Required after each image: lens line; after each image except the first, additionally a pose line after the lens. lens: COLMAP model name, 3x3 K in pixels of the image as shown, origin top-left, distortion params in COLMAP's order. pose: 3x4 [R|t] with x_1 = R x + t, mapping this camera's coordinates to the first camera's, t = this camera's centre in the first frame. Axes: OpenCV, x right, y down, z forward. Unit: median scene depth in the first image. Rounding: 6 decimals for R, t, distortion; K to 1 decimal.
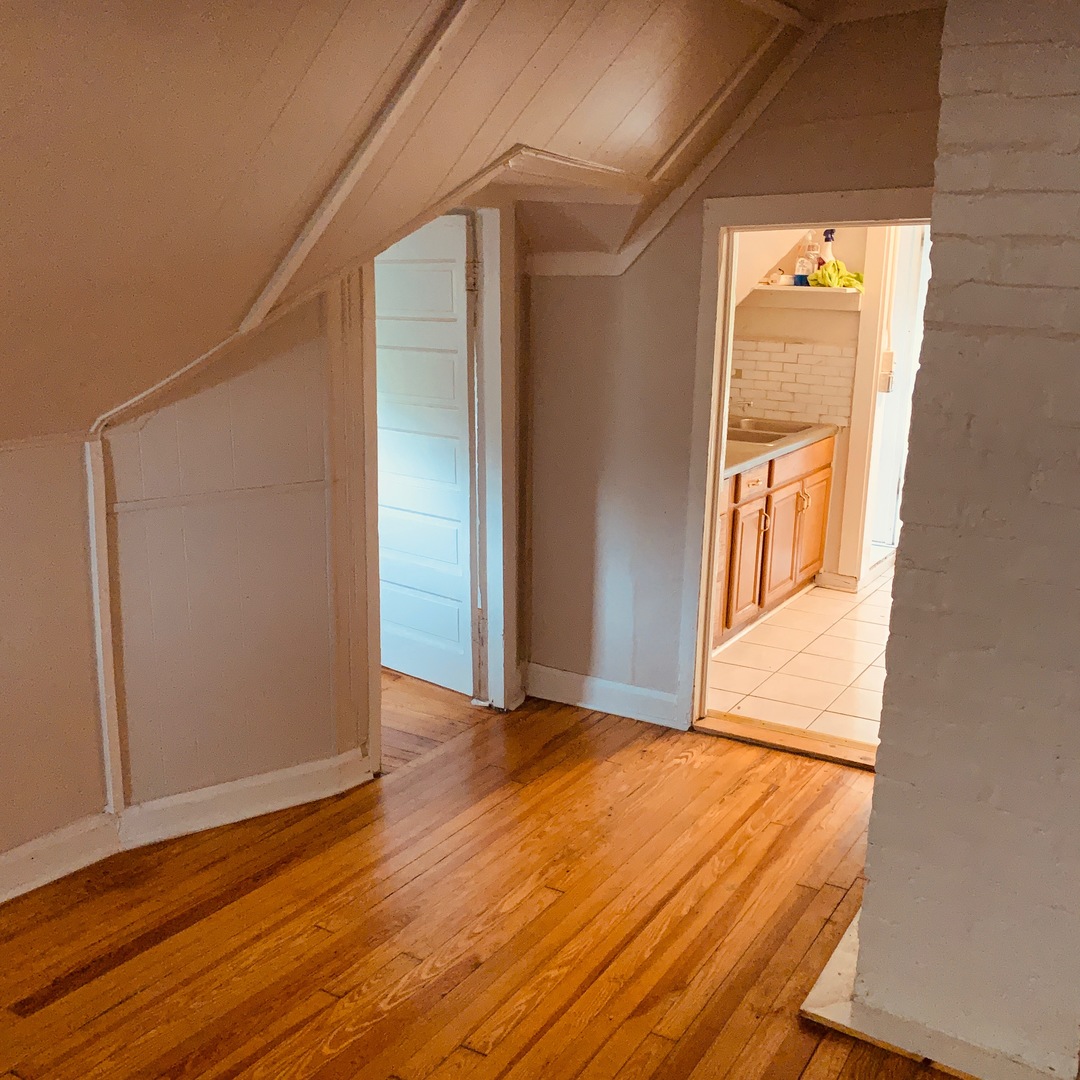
lens RADIAL K [[1113.9, 0, 540.0], [0, 1113.9, 540.0], [0, 0, 1]] dist [0.018704, -0.023606]
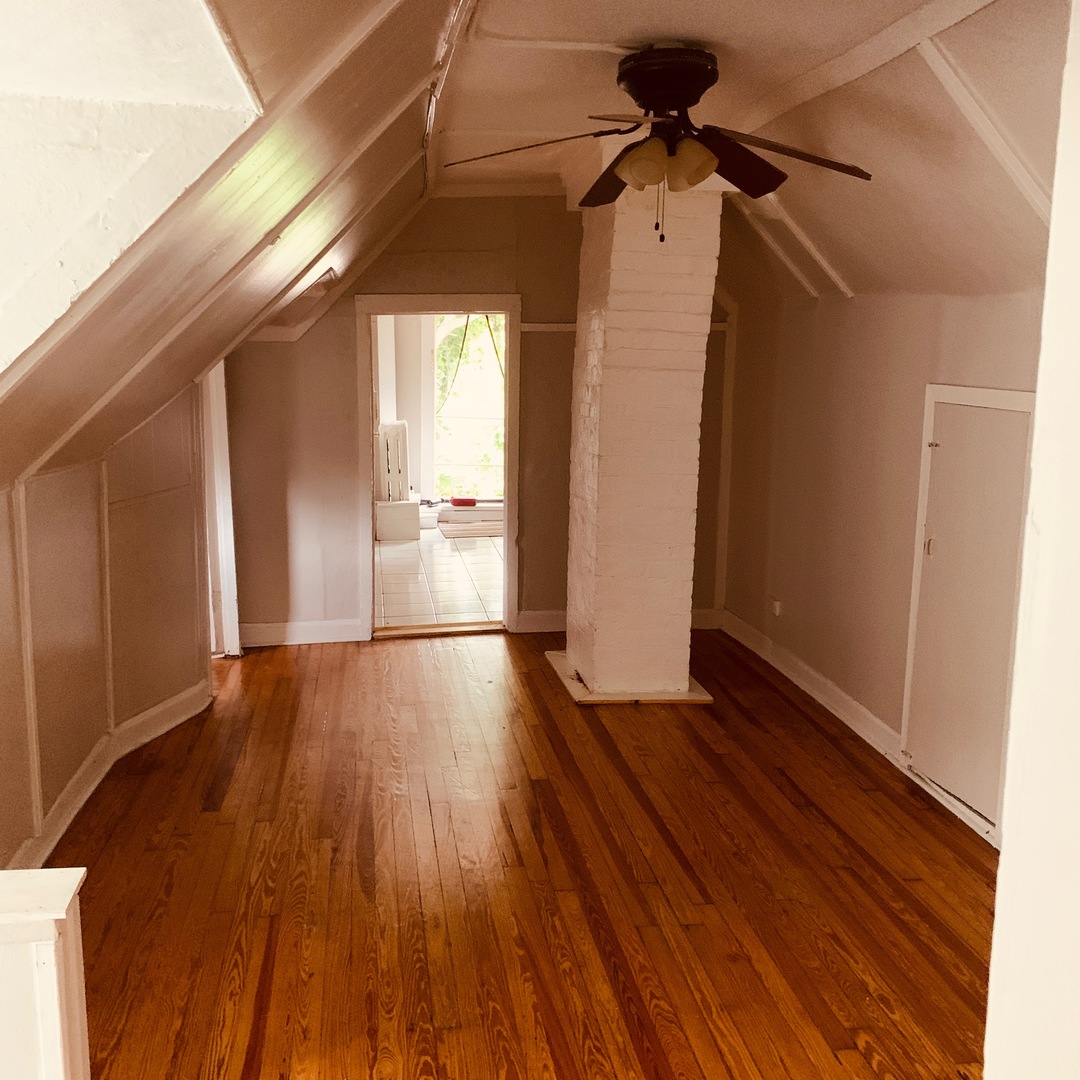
lens RADIAL K [[1113.9, 0, 540.0], [0, 1113.9, 540.0], [0, 0, 1]] dist [0.018704, -0.023606]
pose [[0.772992, -0.123142, 0.622350, -0.685781], [0.152214, 0.988326, 0.006498, 0.068024], [-0.615885, 0.089708, 0.782712, -0.380172]]
